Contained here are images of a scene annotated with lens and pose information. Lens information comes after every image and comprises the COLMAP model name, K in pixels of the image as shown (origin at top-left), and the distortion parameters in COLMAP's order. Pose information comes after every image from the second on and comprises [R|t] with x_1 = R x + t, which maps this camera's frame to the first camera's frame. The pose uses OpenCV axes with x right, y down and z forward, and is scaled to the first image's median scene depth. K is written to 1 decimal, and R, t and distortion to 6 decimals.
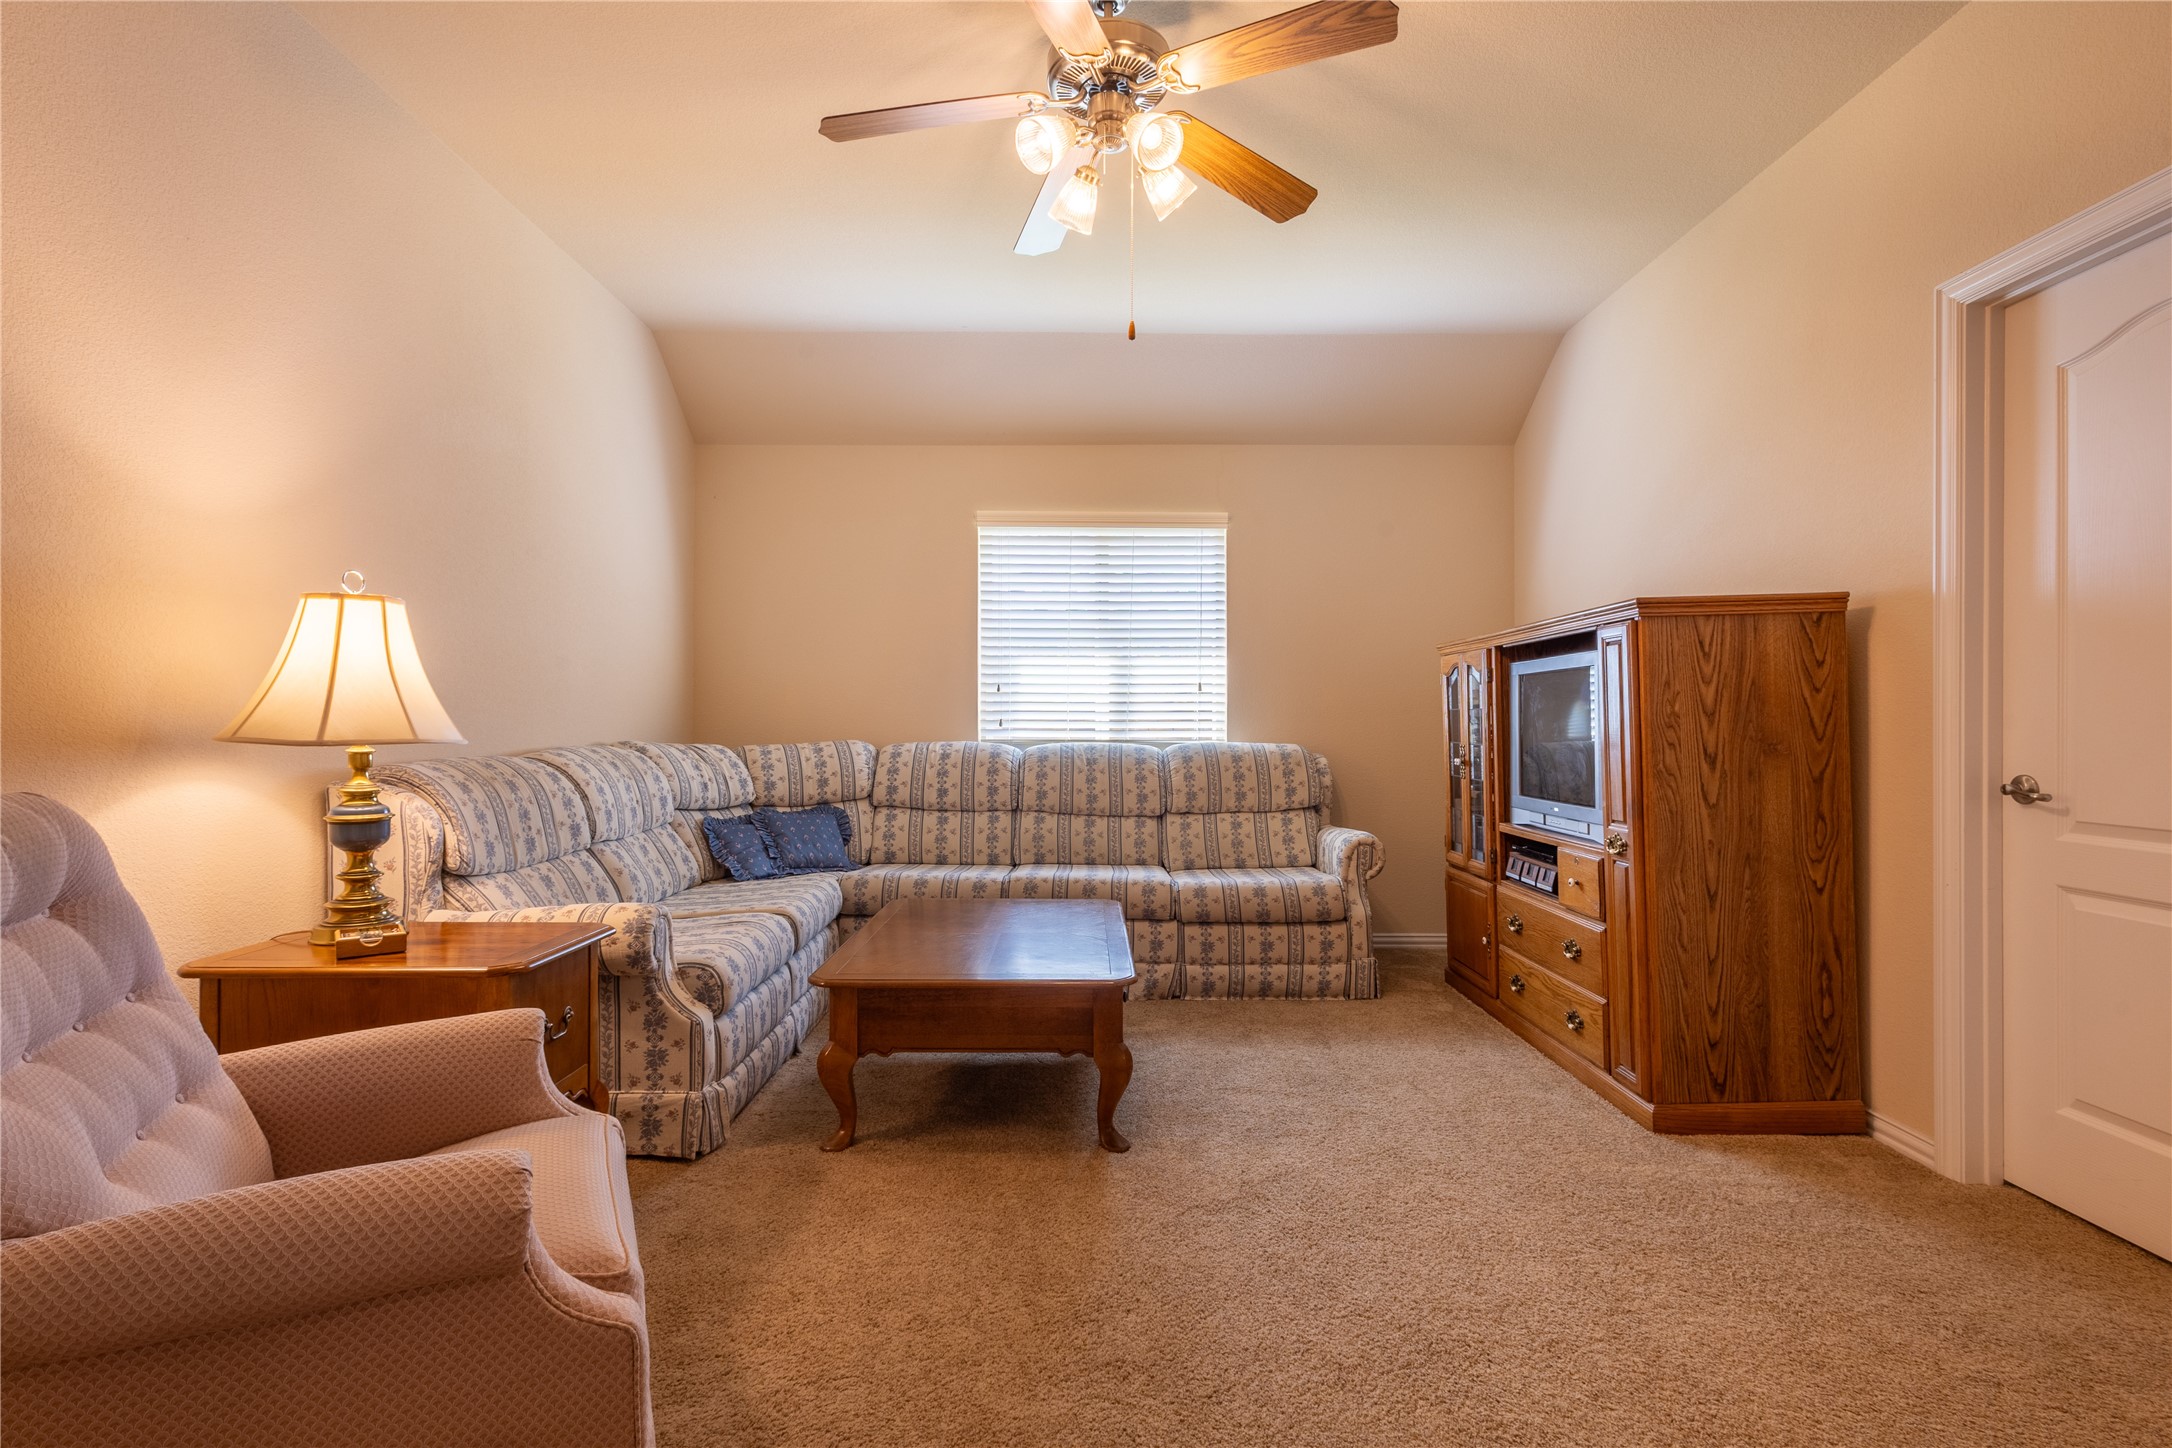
lens RADIAL K [[996.1, 0, 1100.5], [0, 996.1, 716.6], [0, 0, 1]] dist [0.005240, 0.000441]
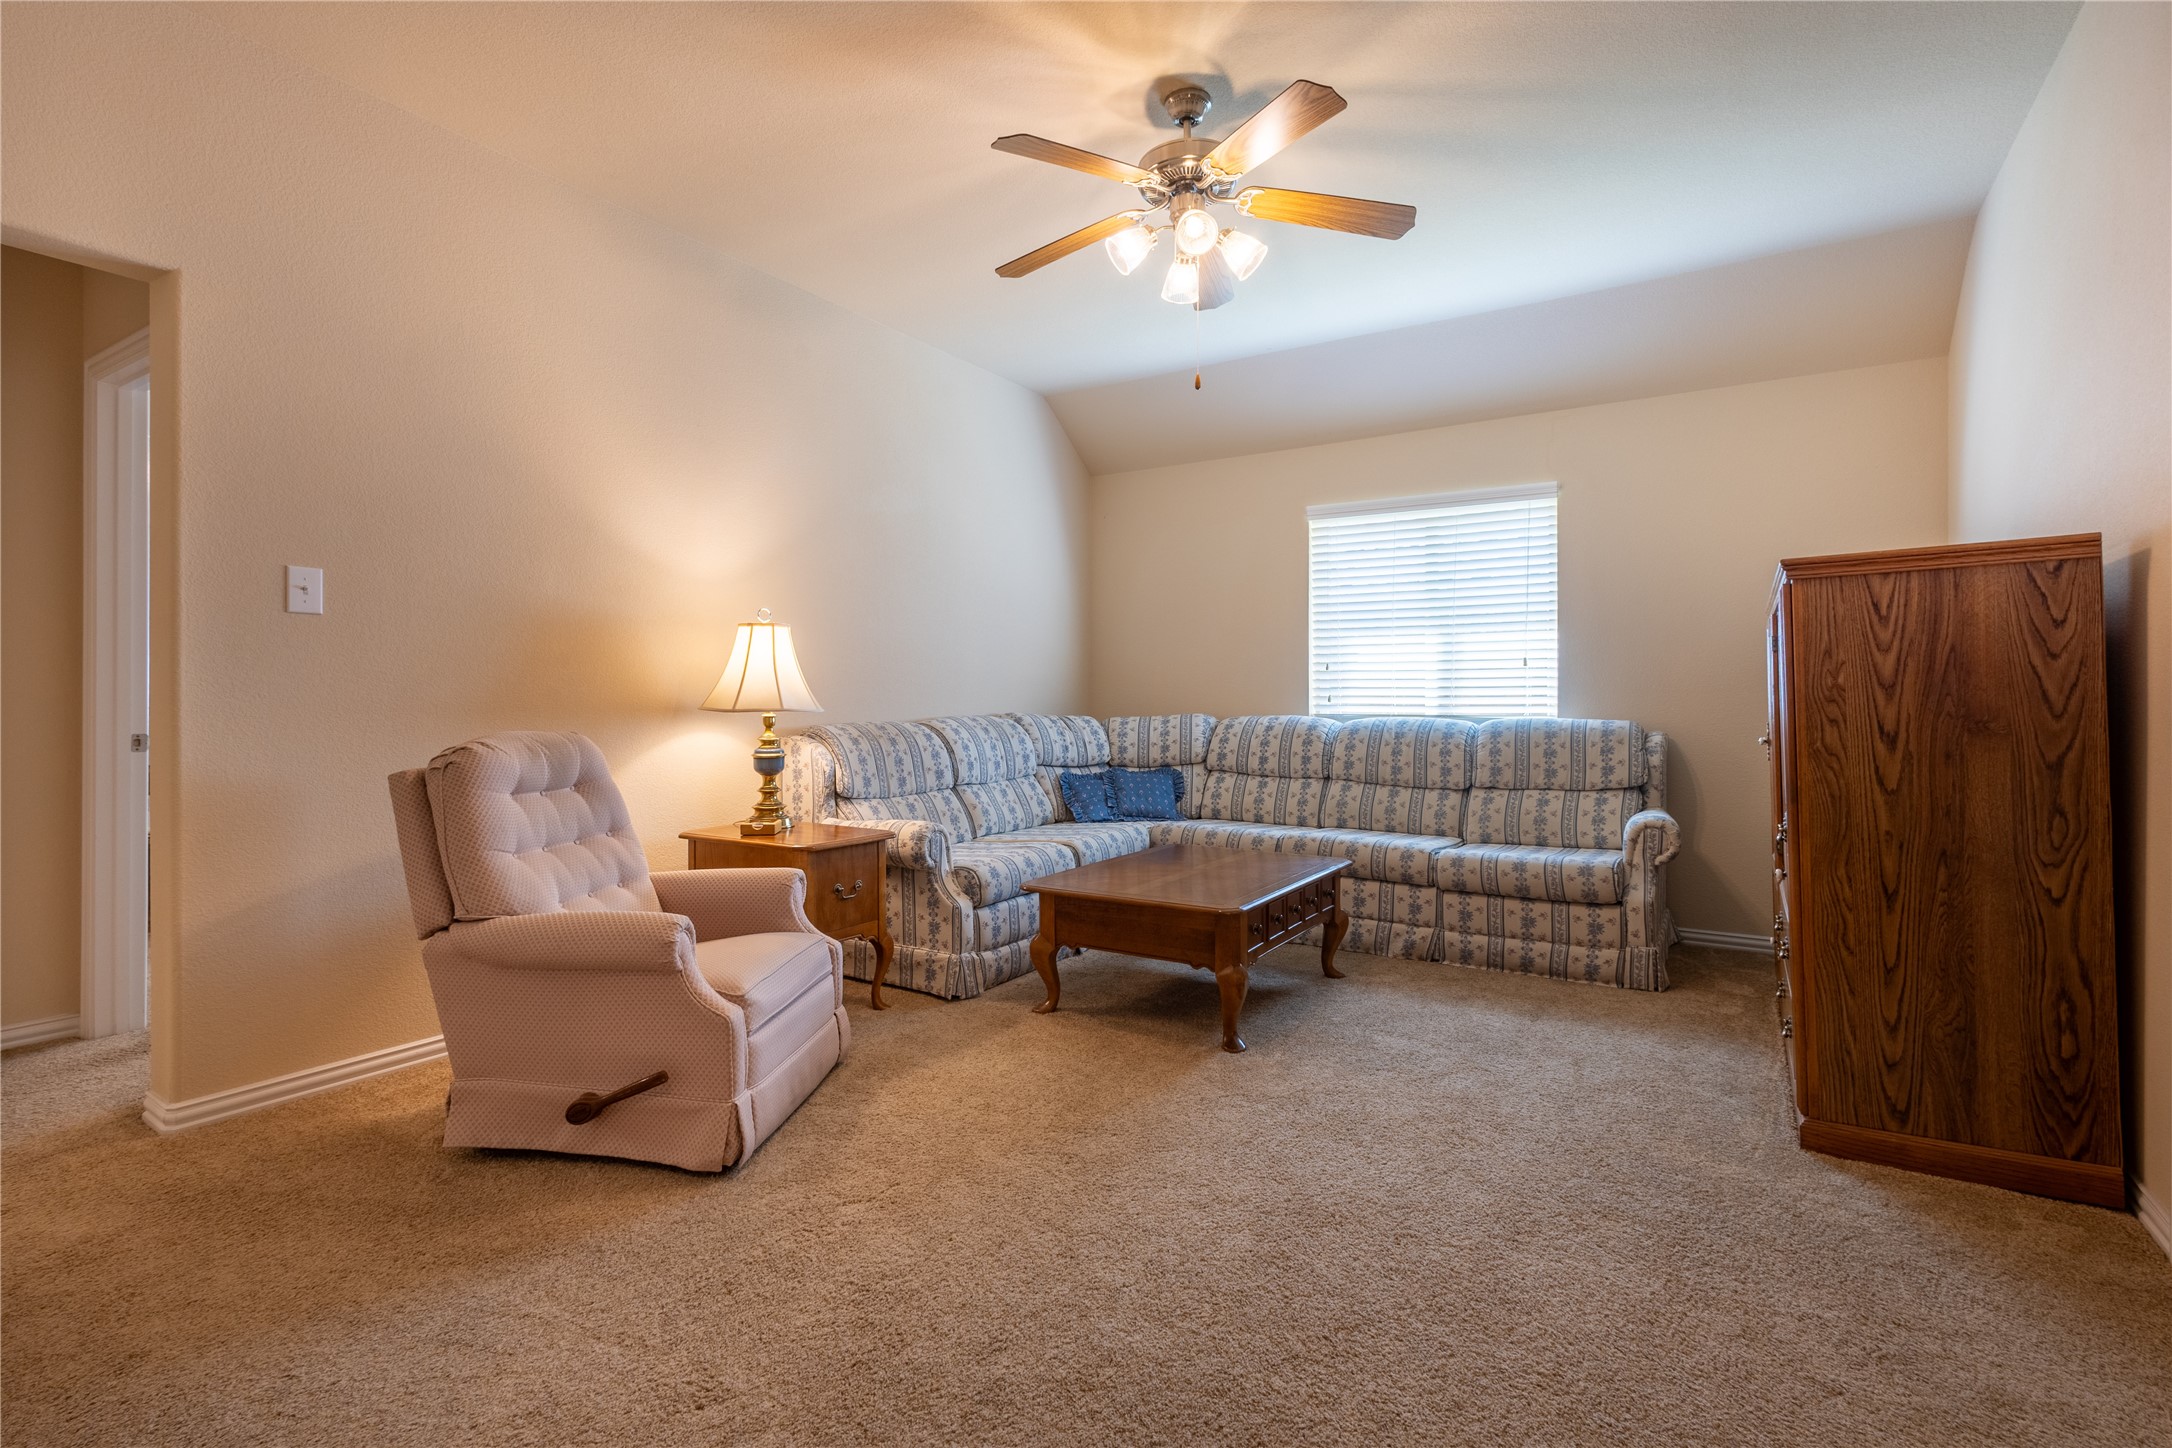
lens RADIAL K [[996.1, 0, 1117.2], [0, 996.1, 699.6], [0, 0, 1]] dist [0.005240, 0.000441]
pose [[0.854650, -0.001532, -0.519203, 0.488482], [0.004630, 0.999978, 0.004672, 0.001832], [0.519185, -0.006397, 0.854638, -0.096216]]
